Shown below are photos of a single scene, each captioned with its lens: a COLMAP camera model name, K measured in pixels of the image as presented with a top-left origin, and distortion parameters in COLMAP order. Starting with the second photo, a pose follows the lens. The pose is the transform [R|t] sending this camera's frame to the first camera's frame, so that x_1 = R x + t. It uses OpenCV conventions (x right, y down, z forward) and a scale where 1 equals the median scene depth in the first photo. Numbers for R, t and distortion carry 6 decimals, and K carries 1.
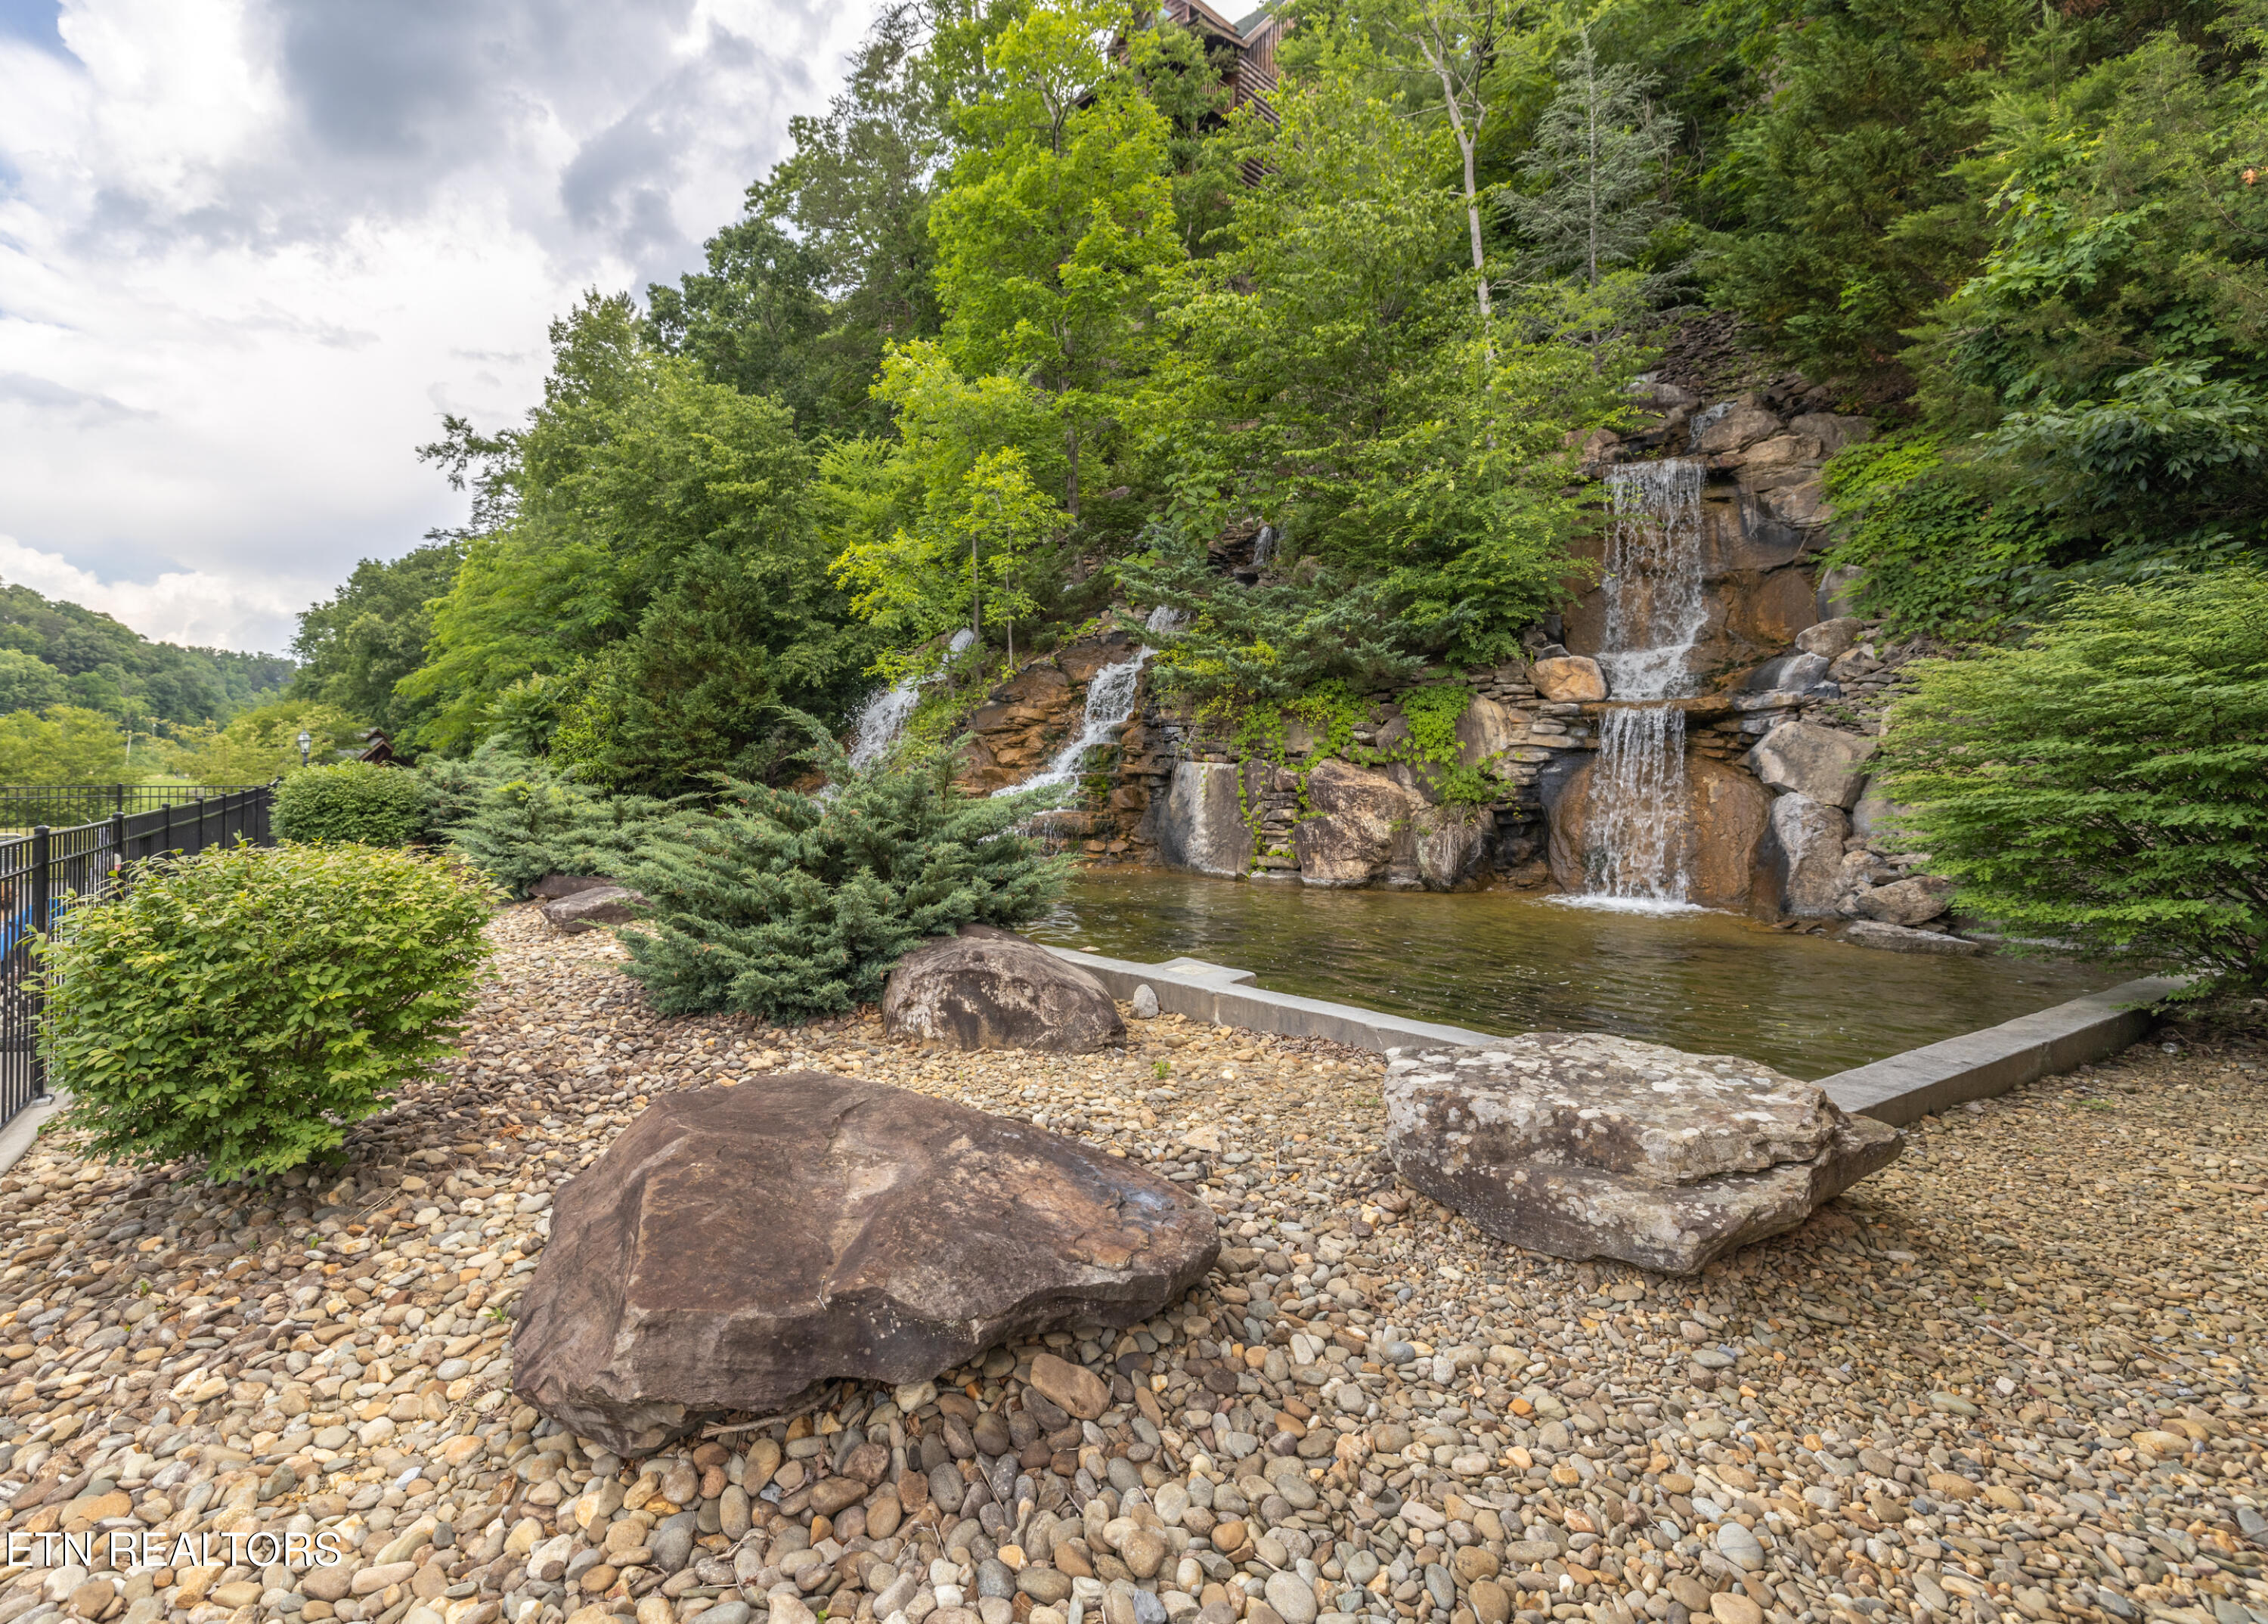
lens RADIAL K [[916.3, 0, 1133.5], [0, 916.3, 771.3], [0, 0, 1]] dist [-0.000066, -0.000062]
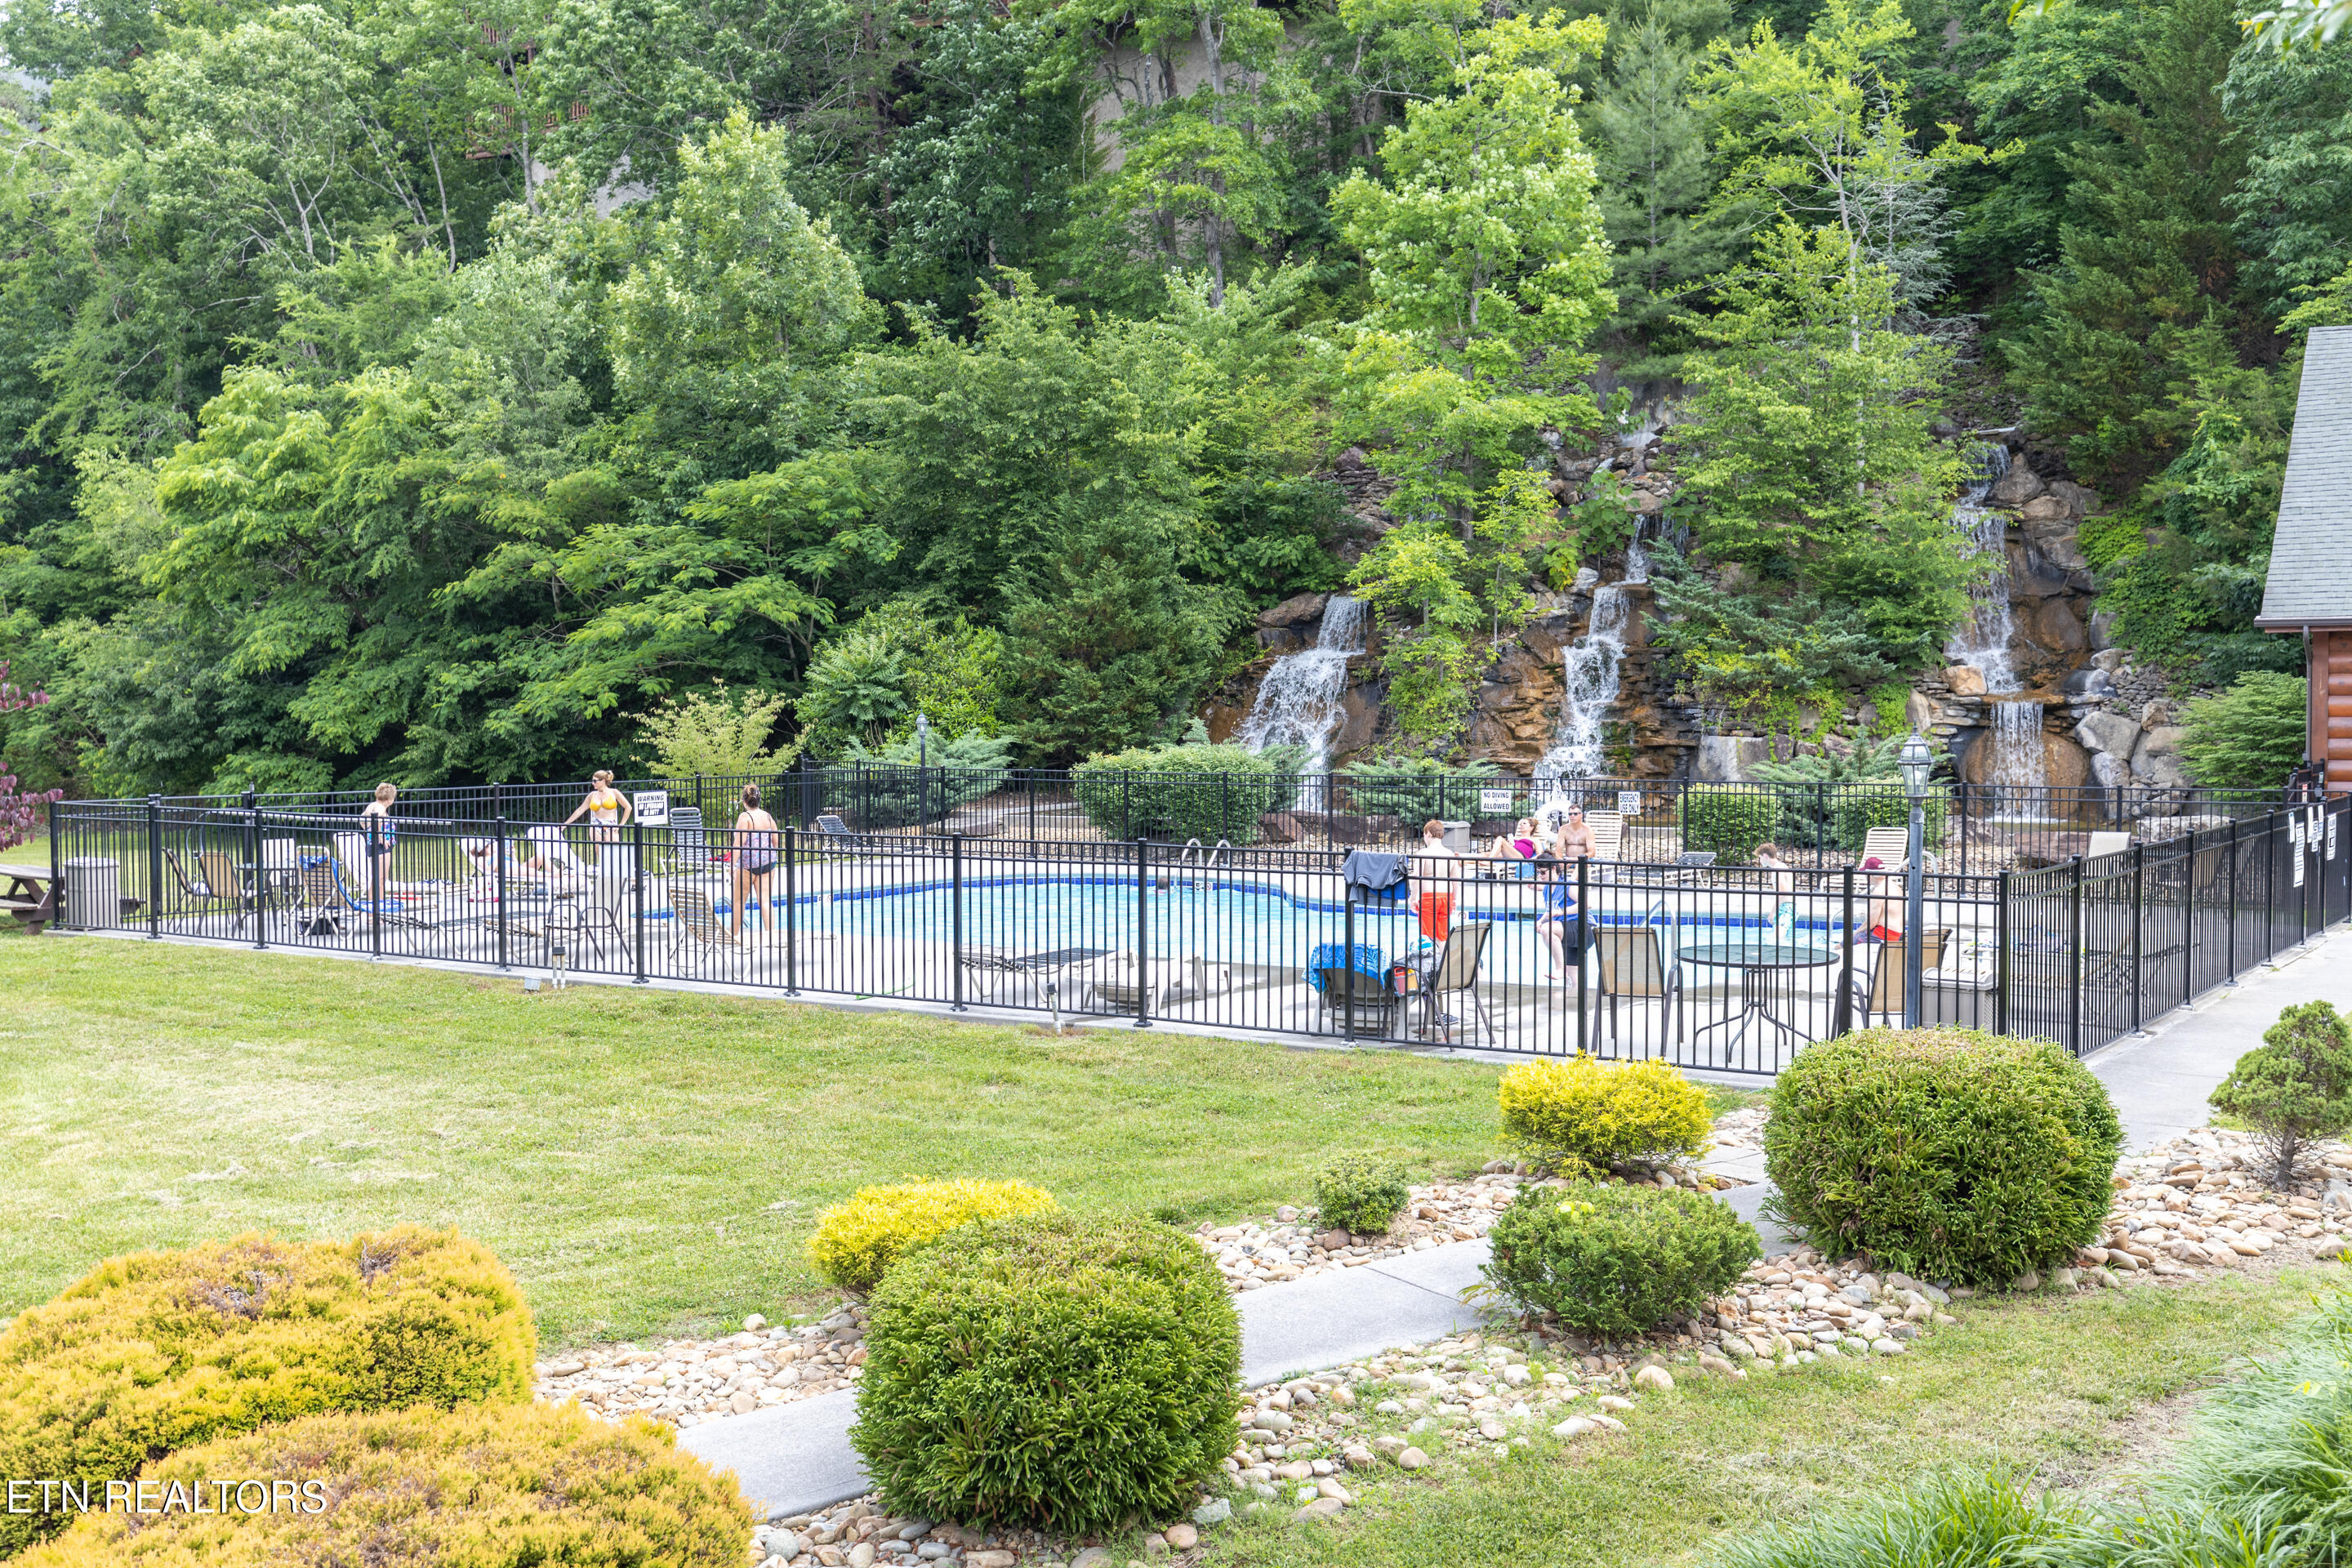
lens RADIAL K [[2388.7, 0, 1138.9], [0, 2388.7, 774.8], [0, 0, 1]] dist [0.041821, -0.024217]
pose [[0.901092, -0.020082, 0.433163, -2.501125], [0.008723, 0.999564, 0.028195, -0.068235], [-0.433541, -0.021628, 0.900874, -2.000950]]
